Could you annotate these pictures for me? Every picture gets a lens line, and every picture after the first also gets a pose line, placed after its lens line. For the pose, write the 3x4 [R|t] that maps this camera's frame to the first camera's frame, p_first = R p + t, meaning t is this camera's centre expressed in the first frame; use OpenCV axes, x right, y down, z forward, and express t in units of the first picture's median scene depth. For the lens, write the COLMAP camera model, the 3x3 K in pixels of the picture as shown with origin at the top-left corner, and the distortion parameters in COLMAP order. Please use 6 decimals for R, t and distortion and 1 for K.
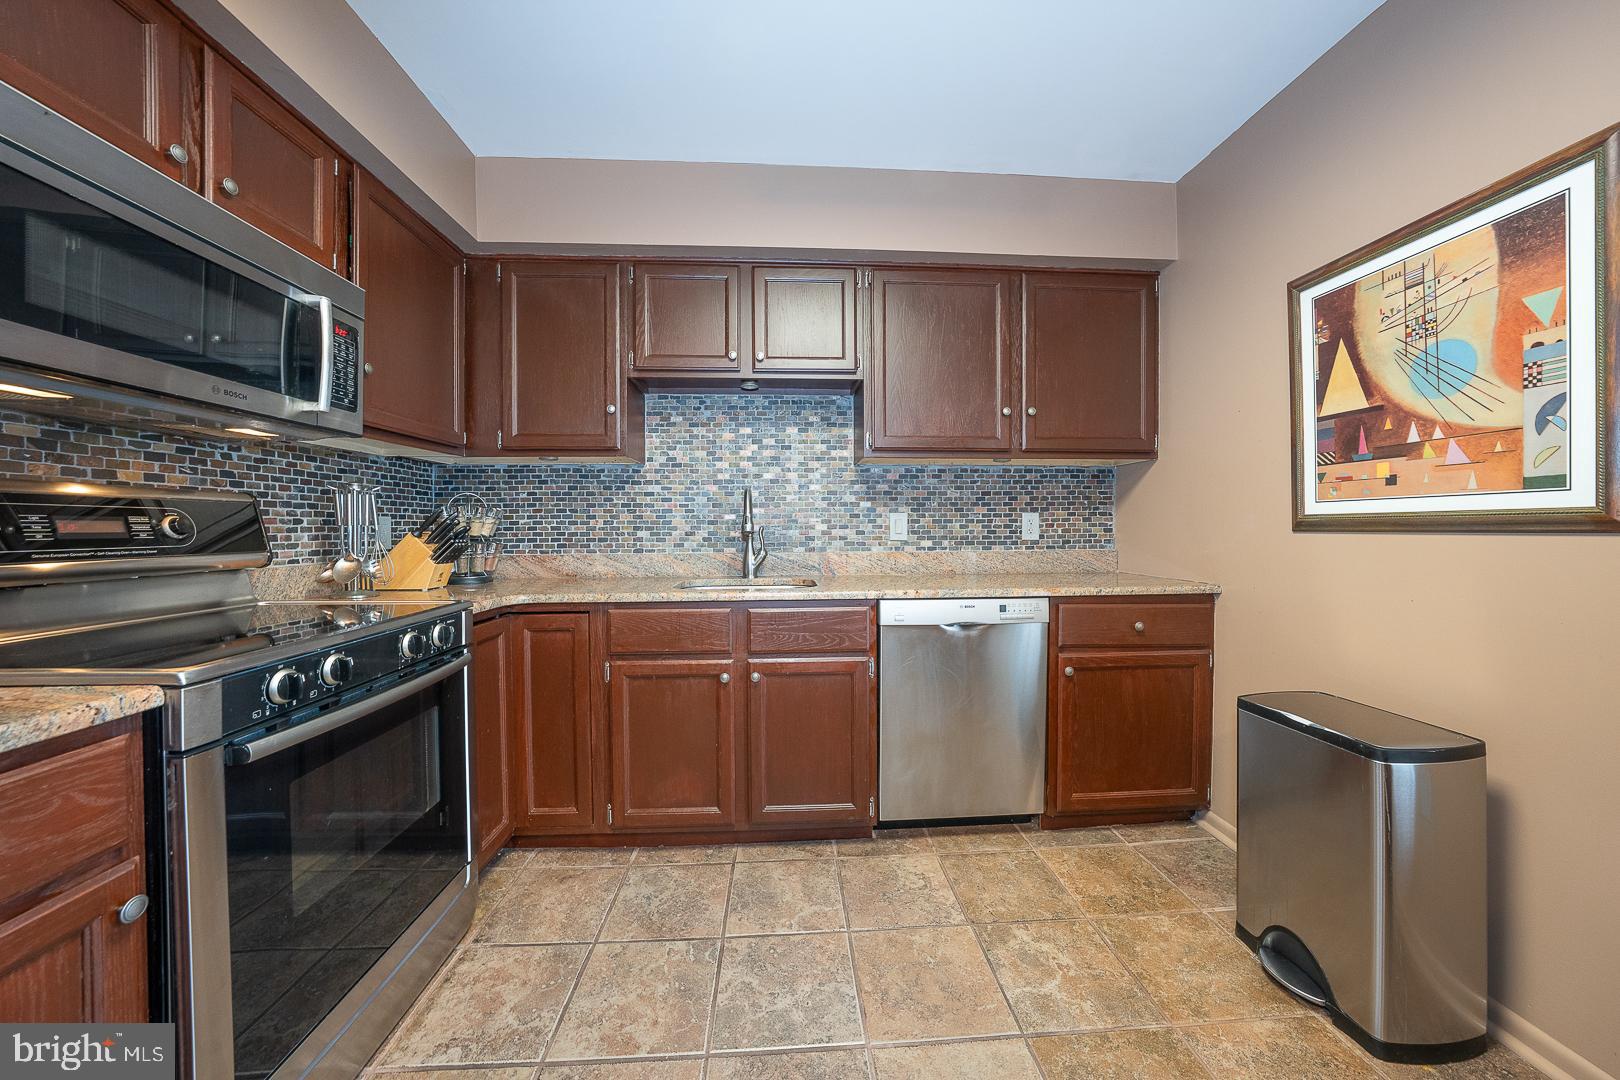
lens RADIAL K [[556.3, 0, 813.4], [0, 556.3, 534.9], [0, 0, 1]] dist [-0.031113, 0.006528]
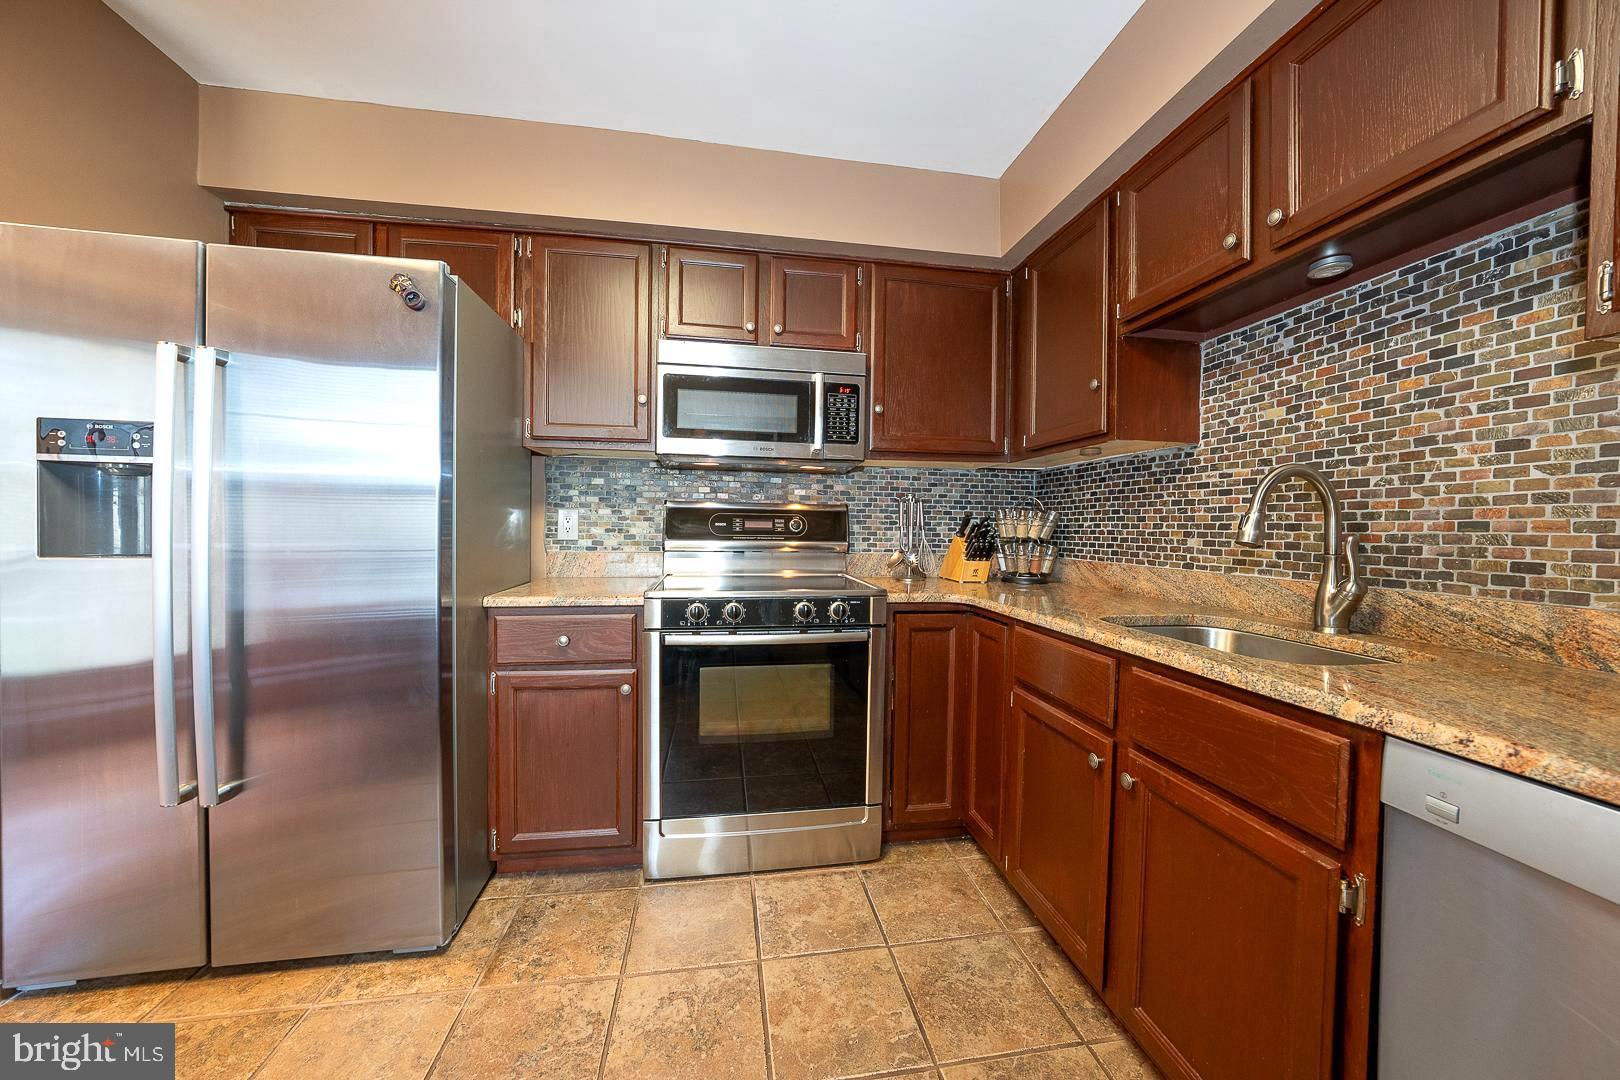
lens RADIAL K [[556.3, 0, 813.4], [0, 556.3, 534.9], [0, 0, 1]] dist [-0.031113, 0.006528]
pose [[0.106578, 0.021335, -0.994075, 0.360474], [-0.030504, 0.999369, 0.018178, -0.009980], [0.993836, 0.028386, 0.107161, 0.473497]]
